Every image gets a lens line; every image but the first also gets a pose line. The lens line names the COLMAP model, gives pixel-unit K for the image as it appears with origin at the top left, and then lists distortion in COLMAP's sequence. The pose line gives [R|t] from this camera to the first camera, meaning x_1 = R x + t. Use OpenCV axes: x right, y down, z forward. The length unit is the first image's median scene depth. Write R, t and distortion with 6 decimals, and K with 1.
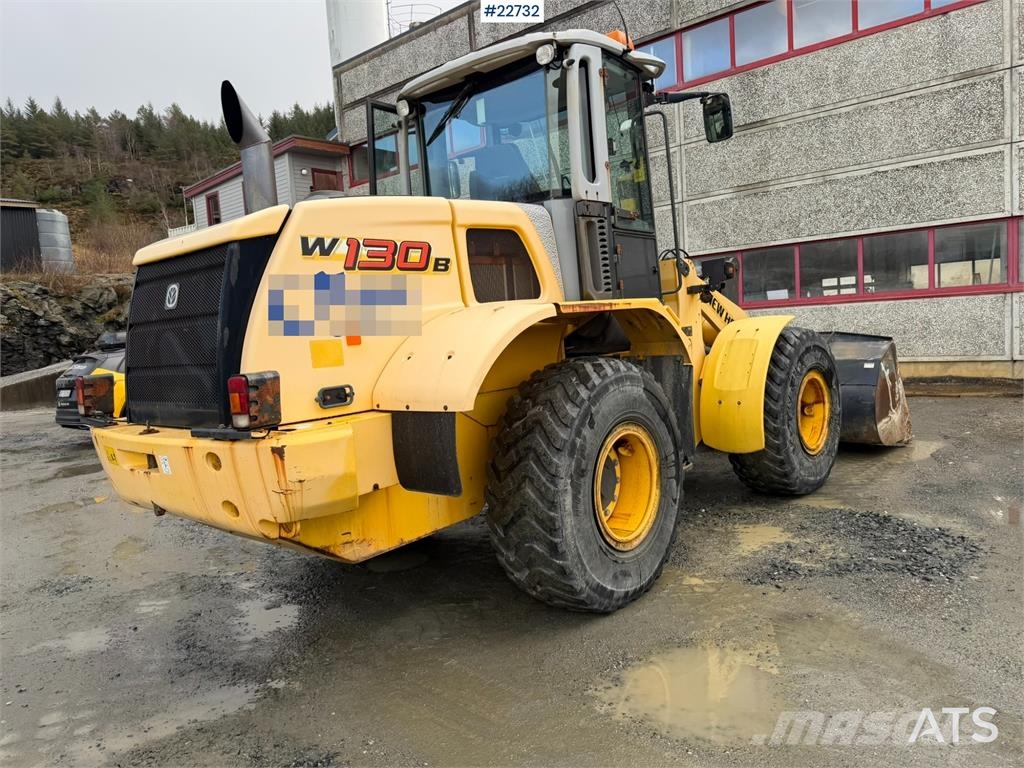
lens RADIAL K [[717.5, 0, 512.5], [0, 717.5, 381.6], [0, 0, 1]] dist [0.043314, -0.052066]
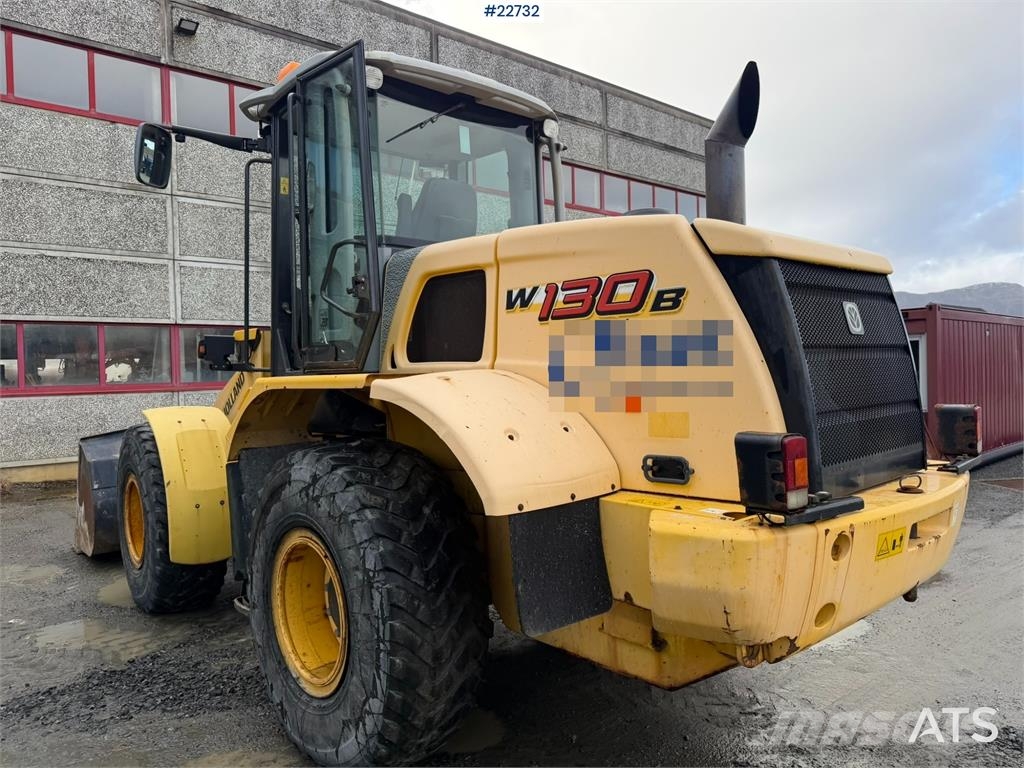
lens RADIAL K [[730.7, 0, 512.0], [0, 730.7, 384.0], [0, 0, 1]] dist [0.007659, -0.005311]
pose [[0.136062, 0.049929, 0.989441, -0.754535], [0.101812, 0.992737, -0.064096, -0.020752], [-0.985455, 0.109458, 0.129991, 0.736888]]
